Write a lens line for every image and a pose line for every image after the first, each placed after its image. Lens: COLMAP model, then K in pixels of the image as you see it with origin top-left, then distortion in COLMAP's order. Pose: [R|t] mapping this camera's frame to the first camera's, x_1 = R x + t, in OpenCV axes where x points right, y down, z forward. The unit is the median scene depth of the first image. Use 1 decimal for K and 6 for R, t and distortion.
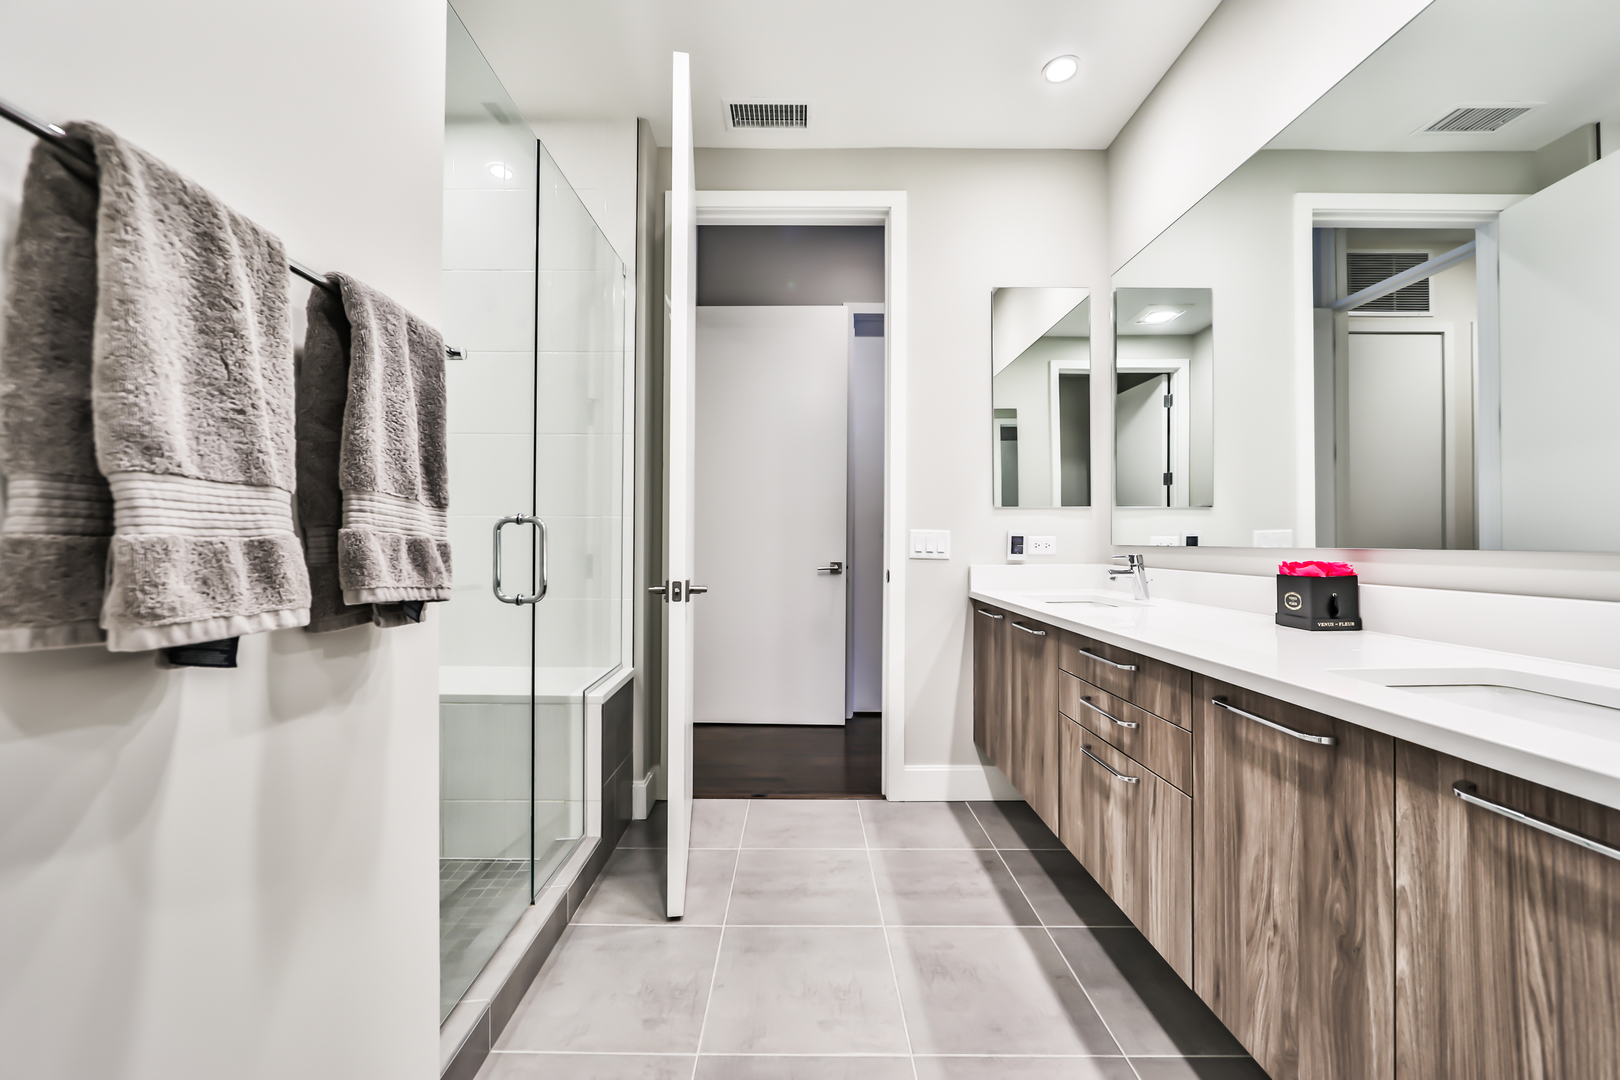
lens RADIAL K [[653.5, 0, 806.3], [0, 653.5, 534.5], [0, 0, 1]] dist [0.000023, 0.000005]
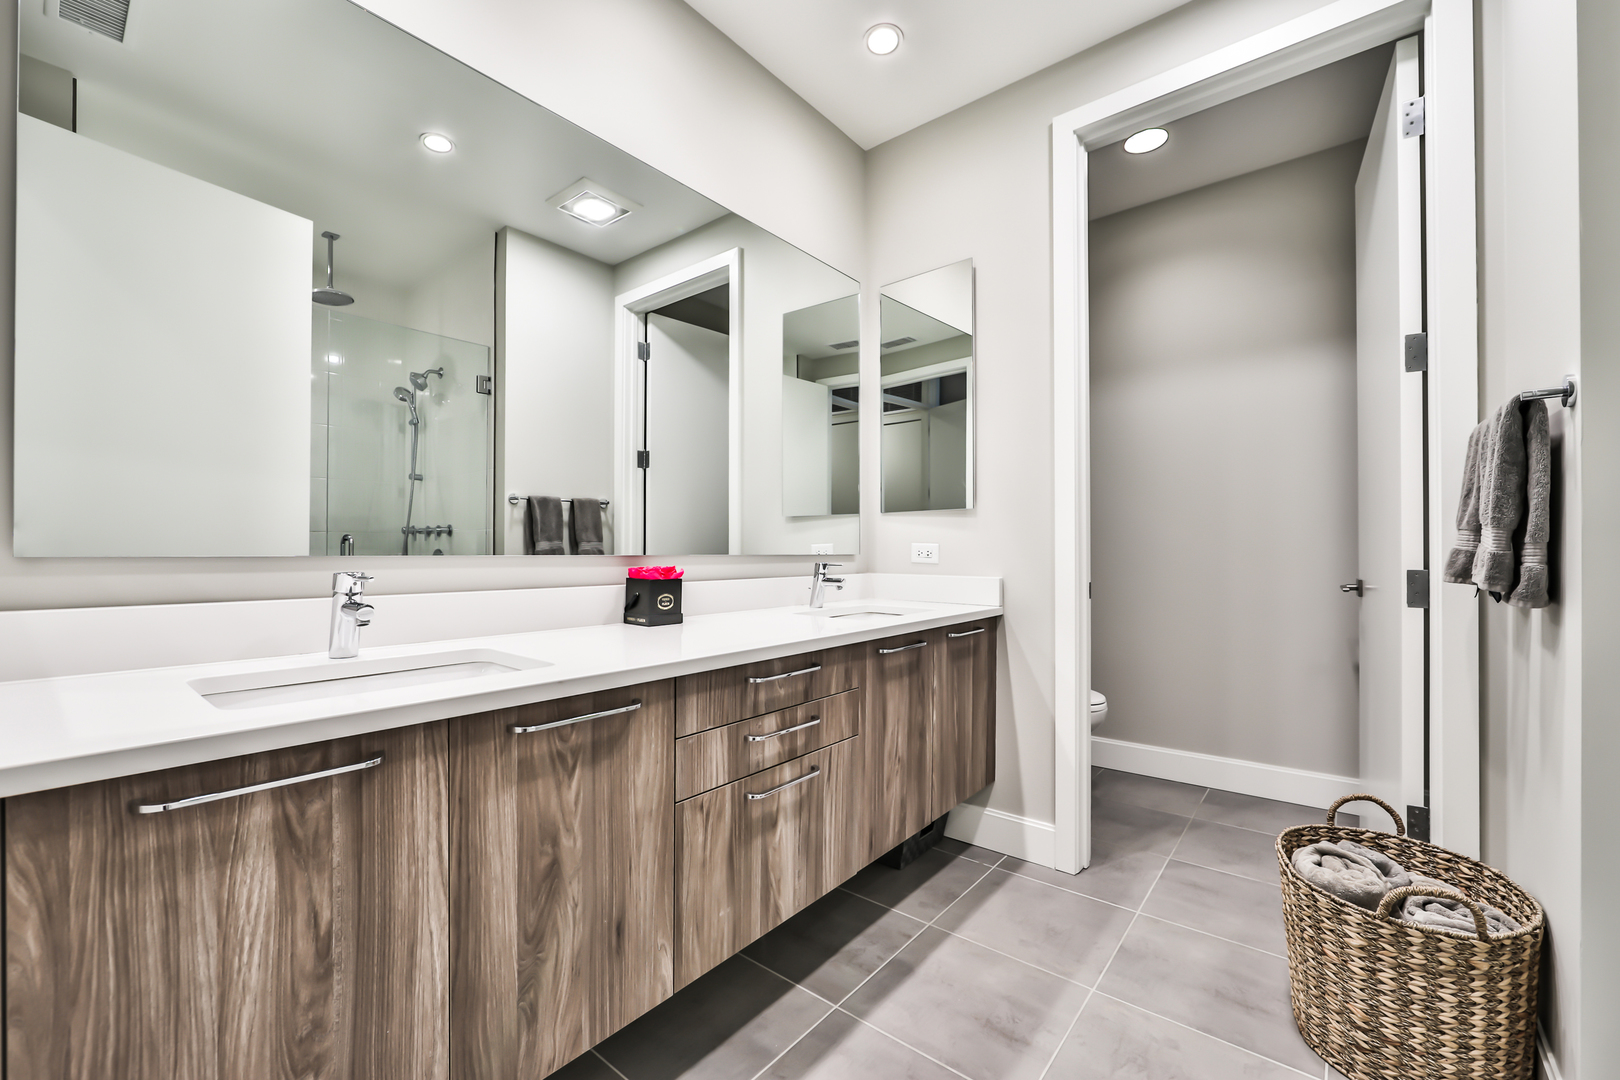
lens RADIAL K [[634.2, 0, 809.8], [0, 634.2, 545.3], [0, 0, 1]] dist [-0.010631, 0.002204]
pose [[-0.756516, 0.003259, 0.653967, -0.231678], [-0.008325, 0.999859, -0.014614, 0.022813], [-0.653922, -0.016500, -0.756382, 2.266709]]
